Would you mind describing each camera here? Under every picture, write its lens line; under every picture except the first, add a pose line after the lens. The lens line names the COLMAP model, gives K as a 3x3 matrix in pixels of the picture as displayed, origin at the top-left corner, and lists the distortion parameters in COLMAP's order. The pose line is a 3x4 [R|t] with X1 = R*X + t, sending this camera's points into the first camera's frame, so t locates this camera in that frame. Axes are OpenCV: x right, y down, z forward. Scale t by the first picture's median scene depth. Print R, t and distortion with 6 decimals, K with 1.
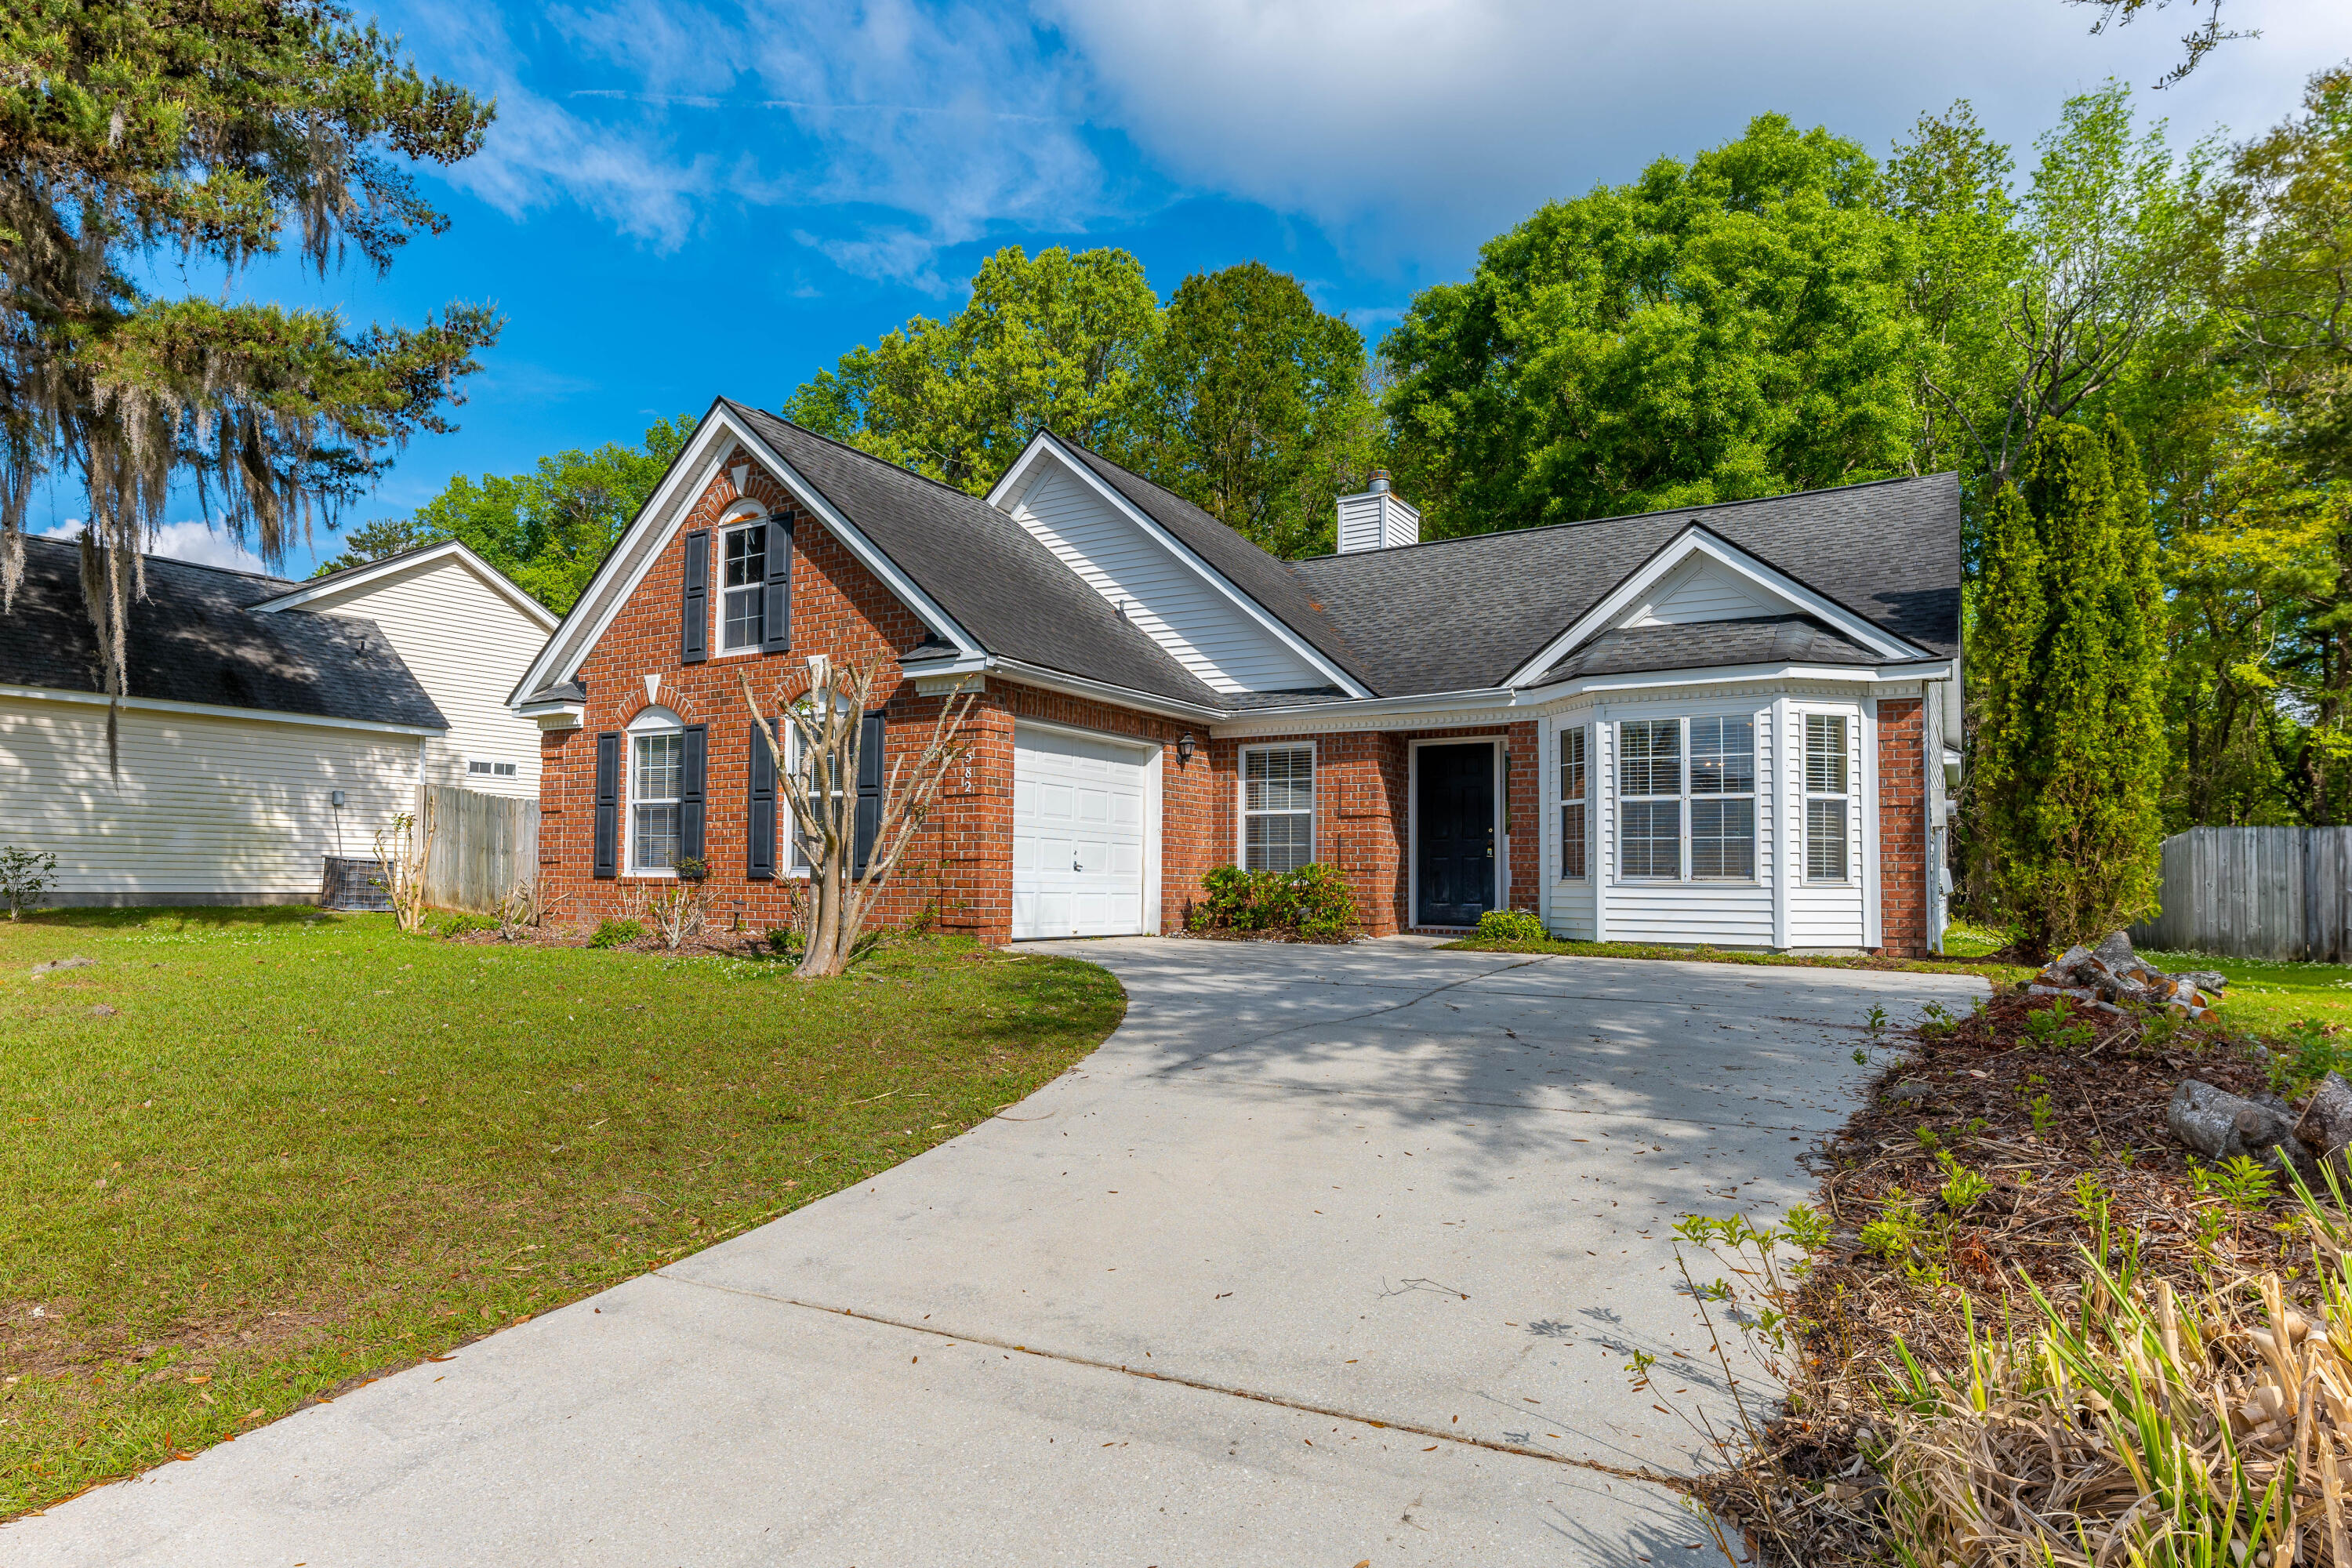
lens RADIAL K [[1337.6, 0, 1101.8], [0, 1337.6, 830.8], [0, 0, 1]] dist [-0.001553, 0.000446]
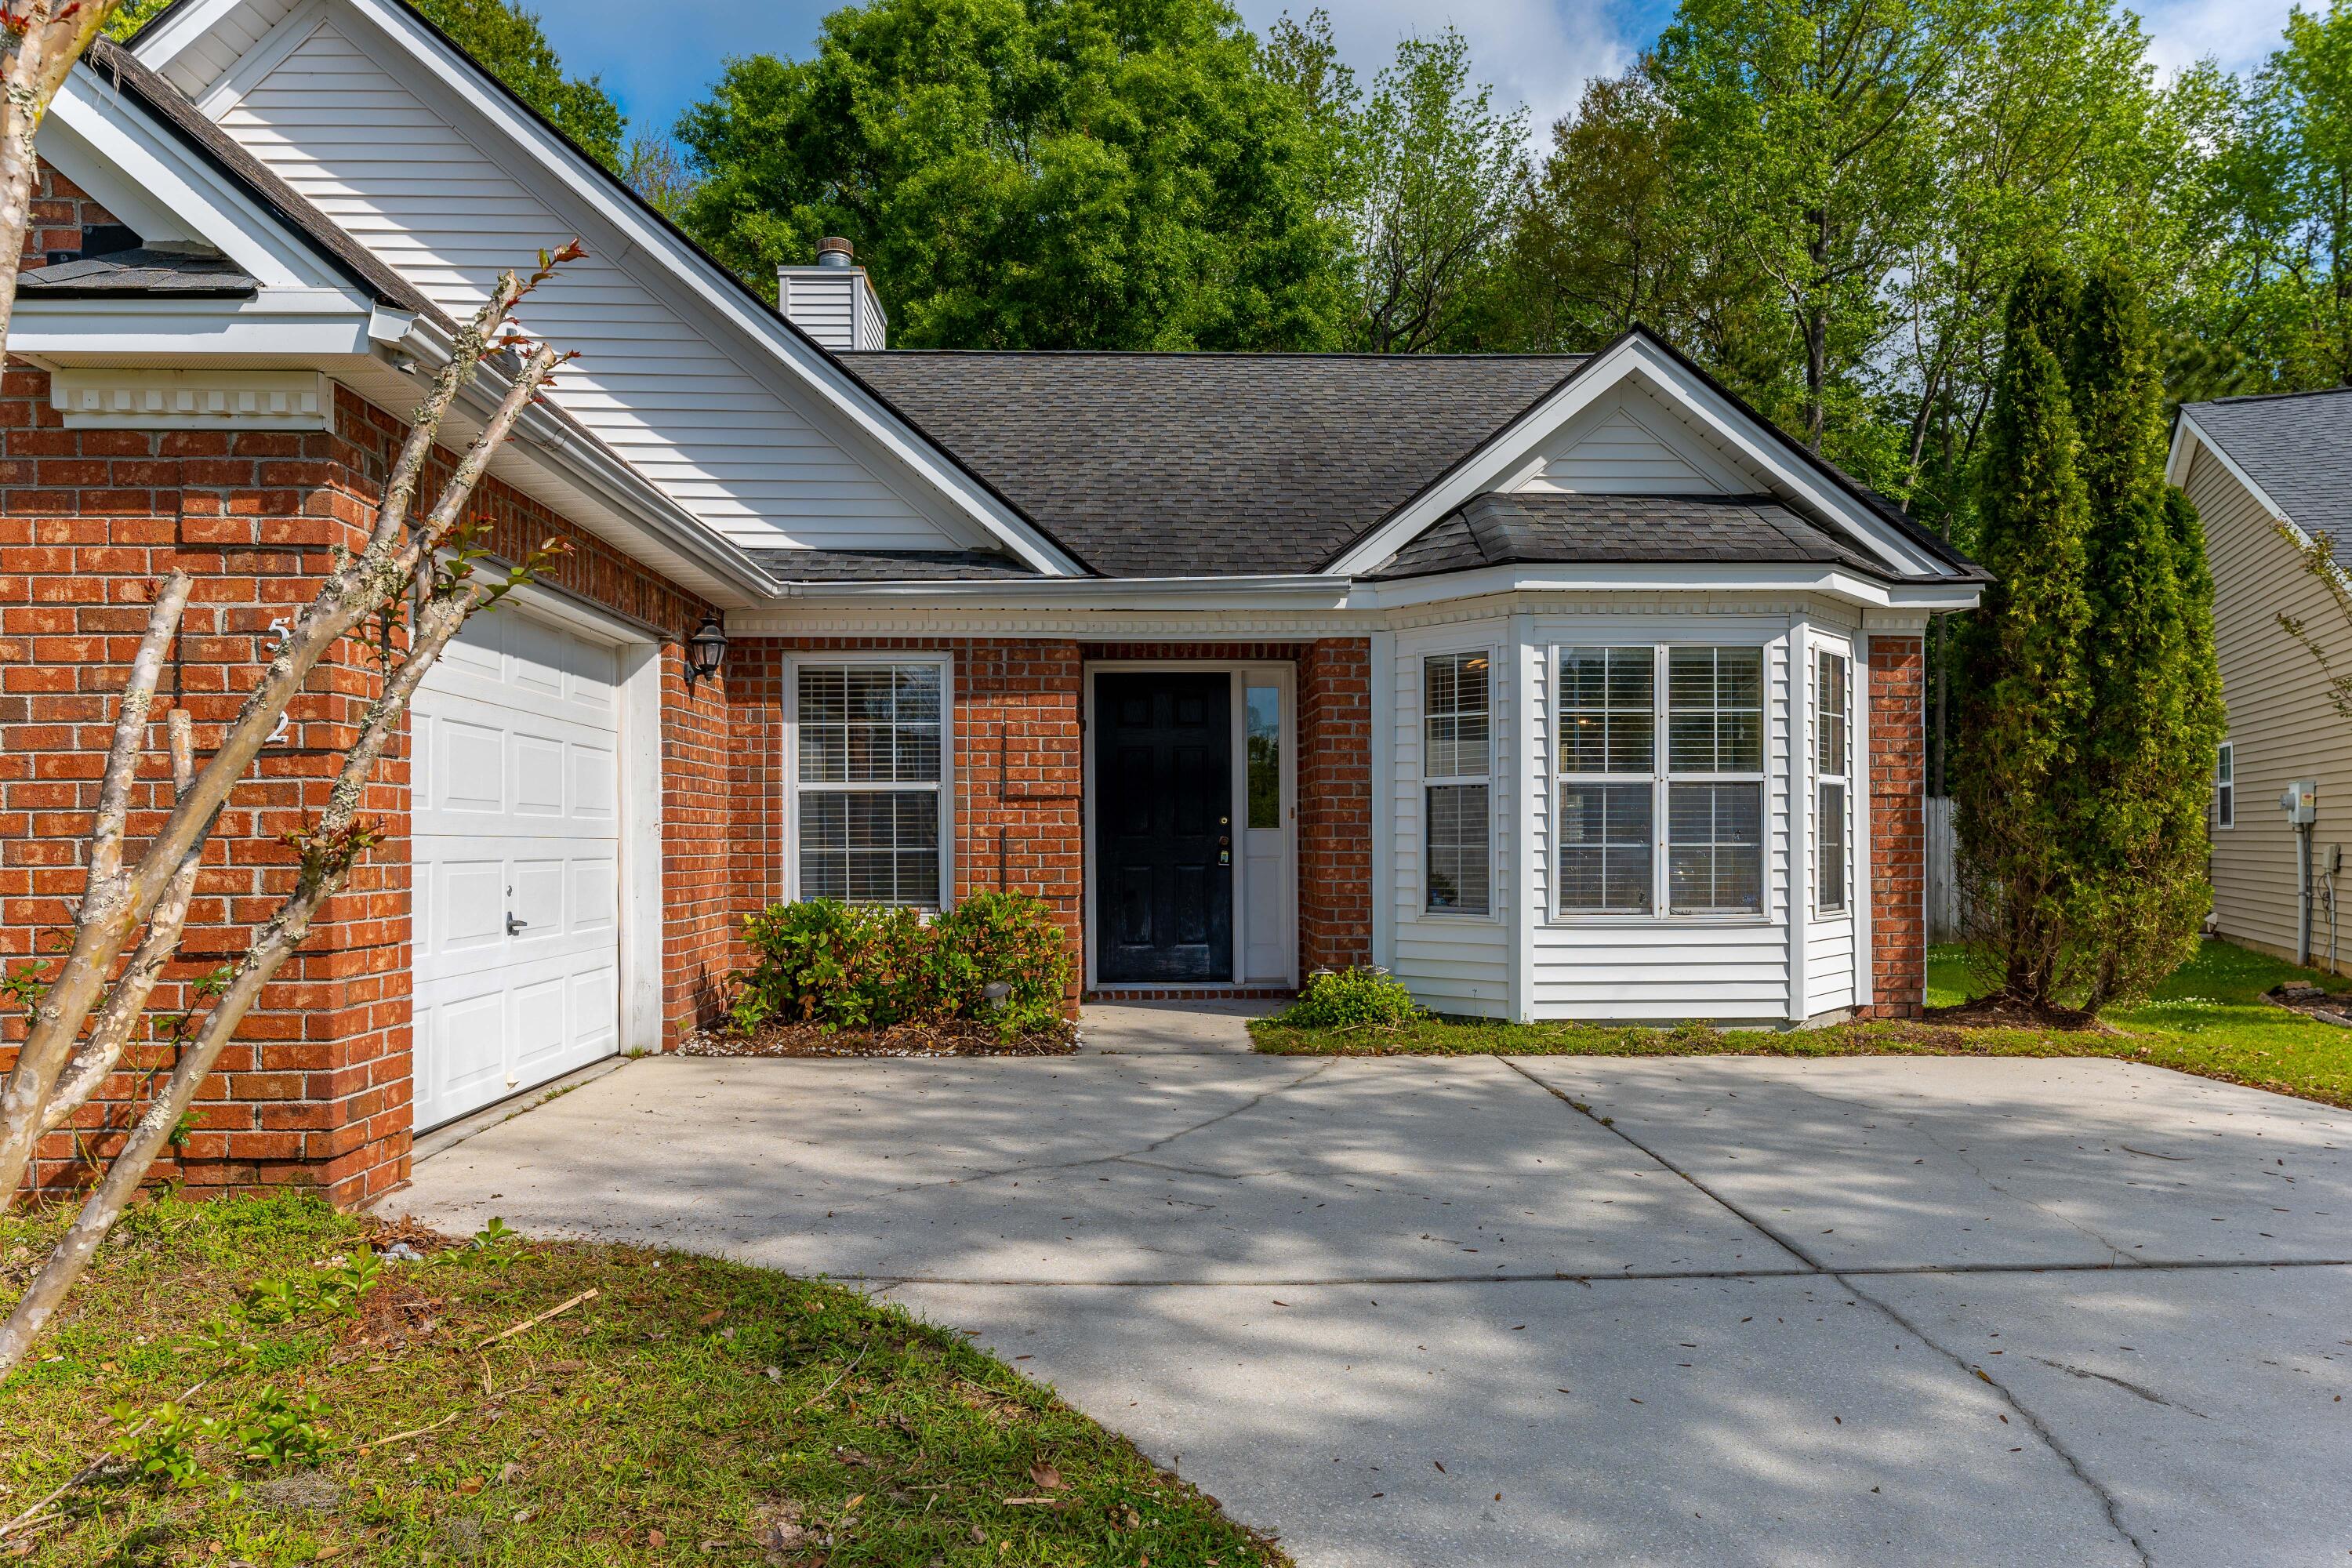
lens RADIAL K [[1468.9, 0, 1167.0], [0, 1468.9, 849.3], [0, 0, 1]] dist [0.001167, 0.000649]
pose [[0.817360, -0.017116, 0.575873, -0.111203], [-0.009249, 0.999040, 0.042821, -0.016451], [-0.576053, -0.040326, 0.816417, 0.503770]]
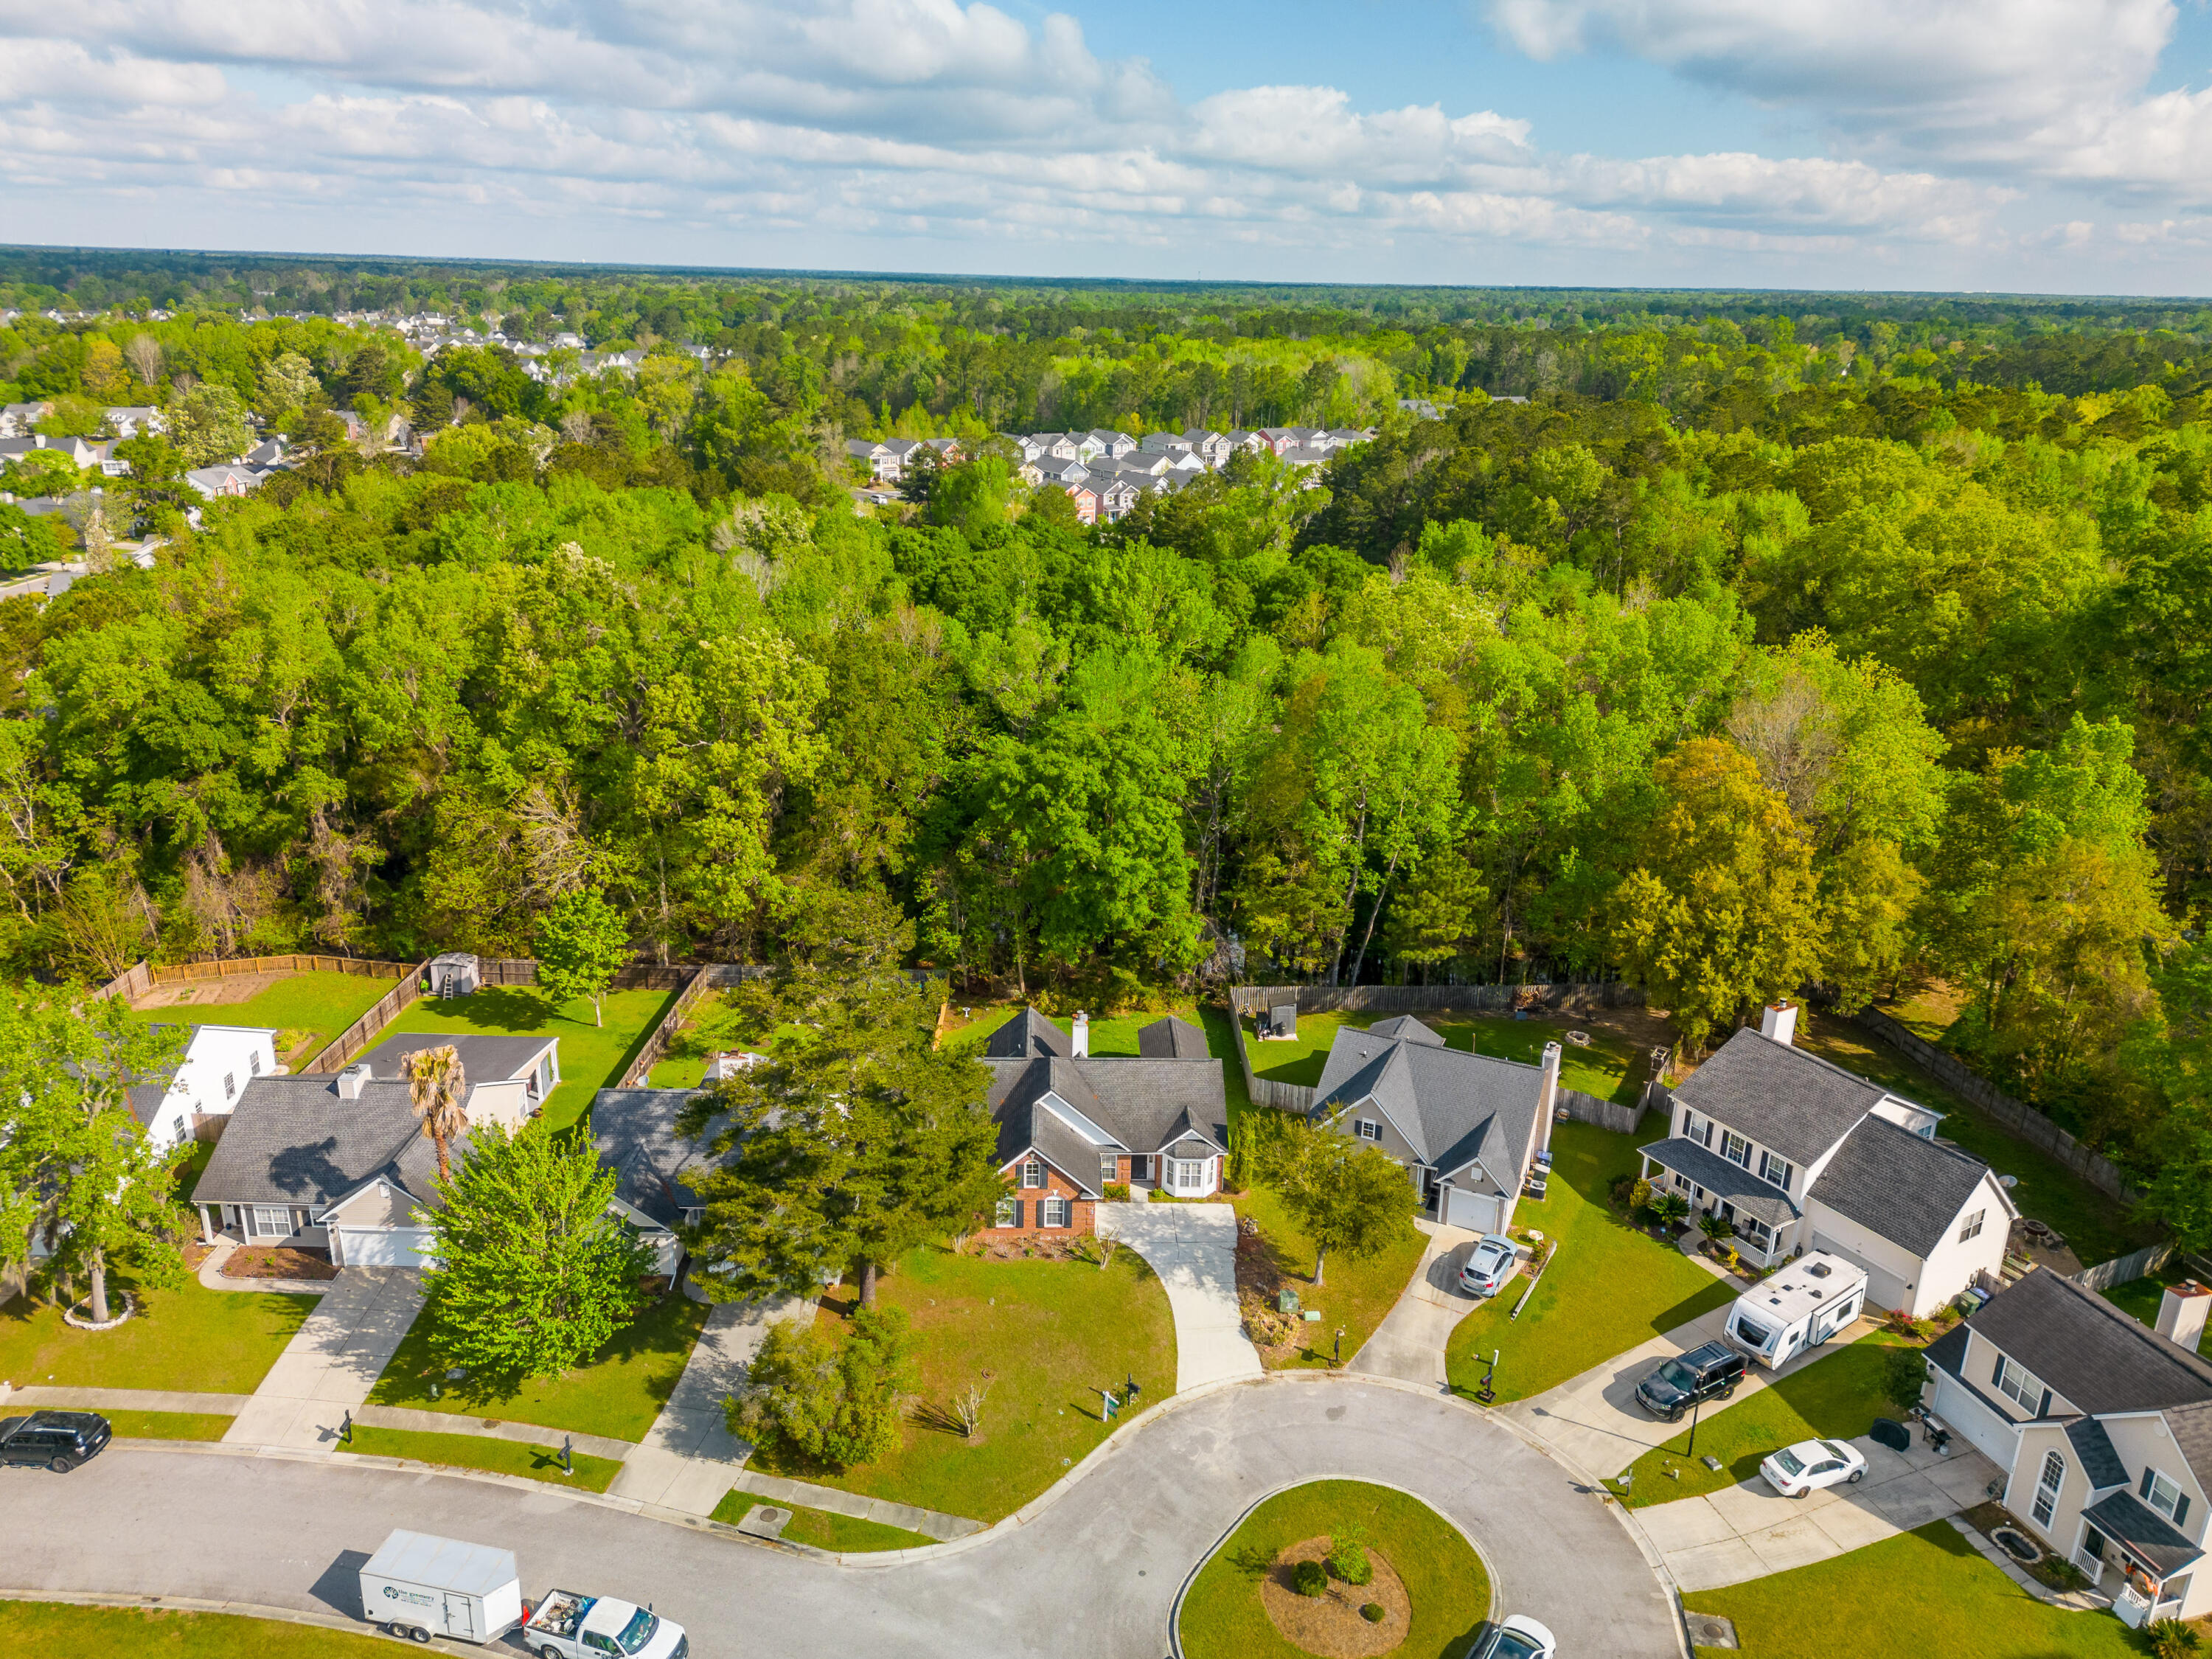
lens RADIAL K [[1524.6, 0, 1106.0], [0, 1524.6, 829.5], [0, 0, 1]] dist [0.099304, -0.105182]
pose [[0.818726, -0.179365, 0.545450, -2.833835], [-0.036650, 0.931695, 0.361389, -3.343618], [-0.573014, -0.315869, 0.756229, -2.950821]]
